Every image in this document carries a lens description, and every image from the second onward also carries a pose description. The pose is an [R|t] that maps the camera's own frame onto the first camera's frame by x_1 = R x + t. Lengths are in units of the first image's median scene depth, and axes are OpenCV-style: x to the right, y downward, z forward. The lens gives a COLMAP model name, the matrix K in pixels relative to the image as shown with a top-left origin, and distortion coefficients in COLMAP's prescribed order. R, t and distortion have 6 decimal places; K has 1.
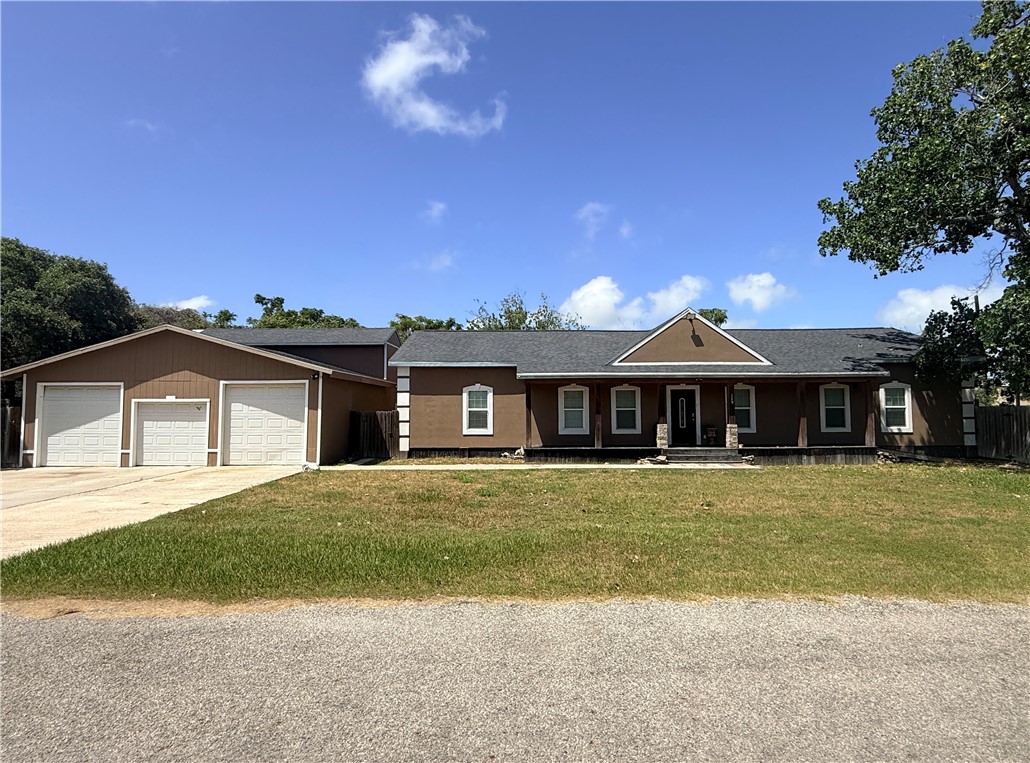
lens RADIAL K [[529.5, 0, 513.3], [0, 529.5, 382.8], [0, 0, 1]] dist [-0.002425, 0.001157]
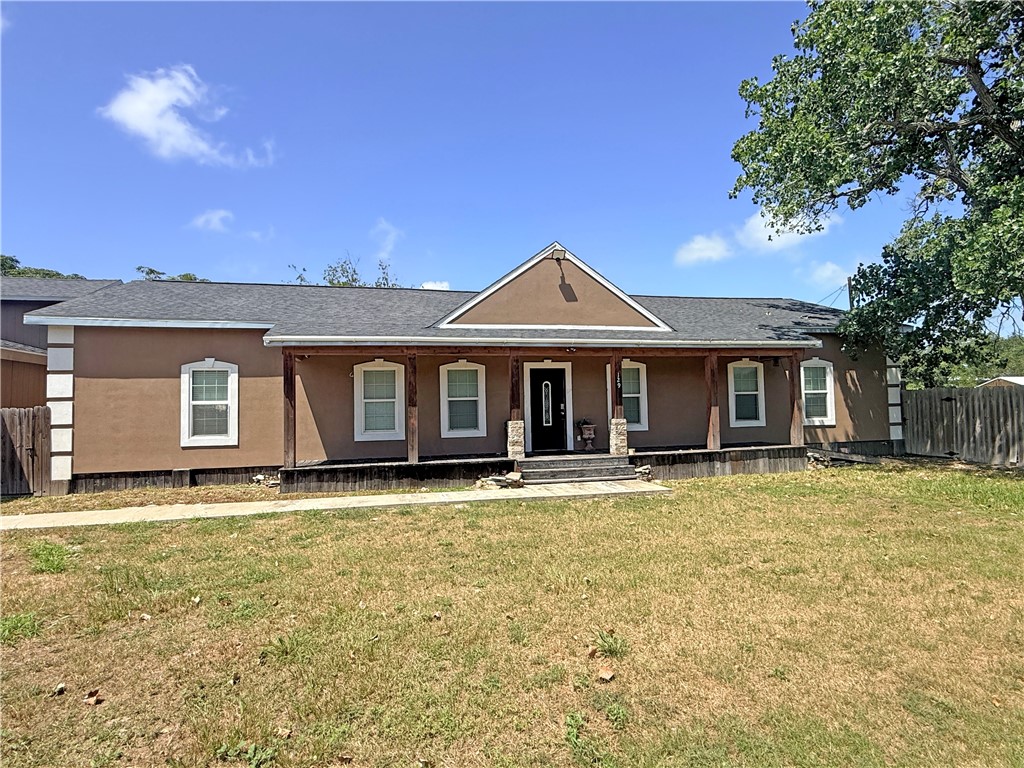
lens RADIAL K [[538.2, 0, 511.5], [0, 538.2, 387.3], [0, 0, 1]] dist [0.003224, 0.000714]
pose [[0.972365, -0.006764, 0.233367, 0.124221], [0.004438, 0.999935, 0.010489, 0.030842], [-0.233423, -0.009163, 0.972332, 0.370772]]
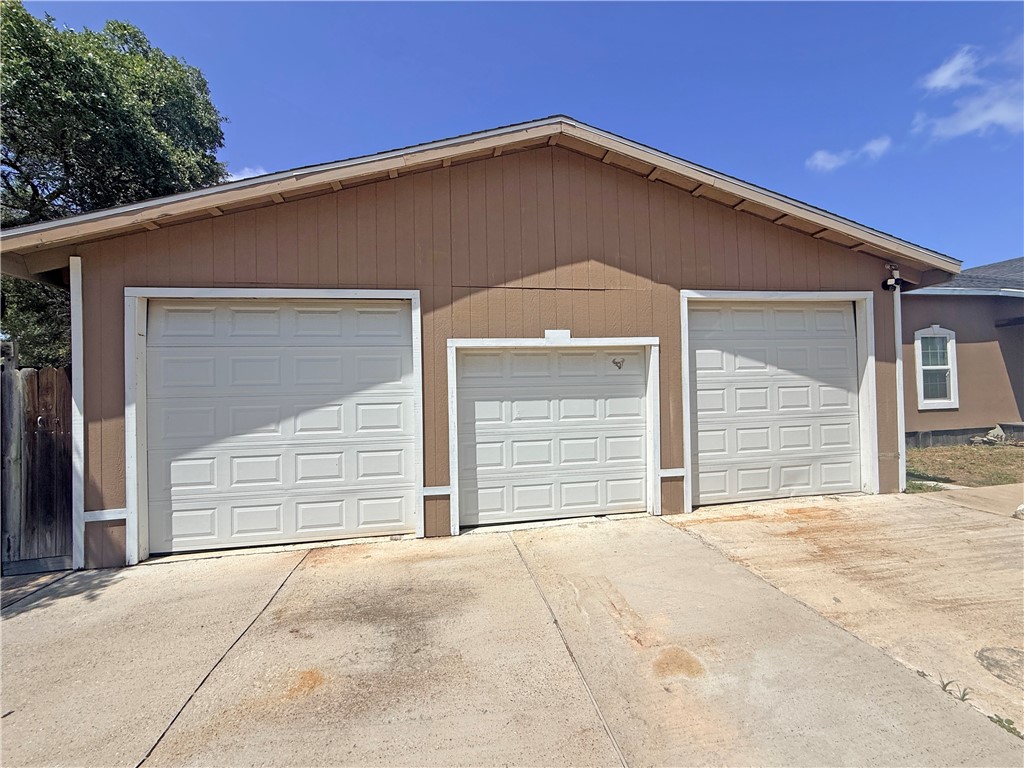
lens RADIAL K [[410.1, 0, 511.7], [0, 410.1, 383.9], [0, 0, 1]] dist [0.000976, -0.000335]
pose [[0.982165, -0.022006, 0.186730, -0.671575], [0.014798, 0.999094, 0.039906, 0.046048], [-0.187439, -0.036431, 0.981600, 0.669481]]
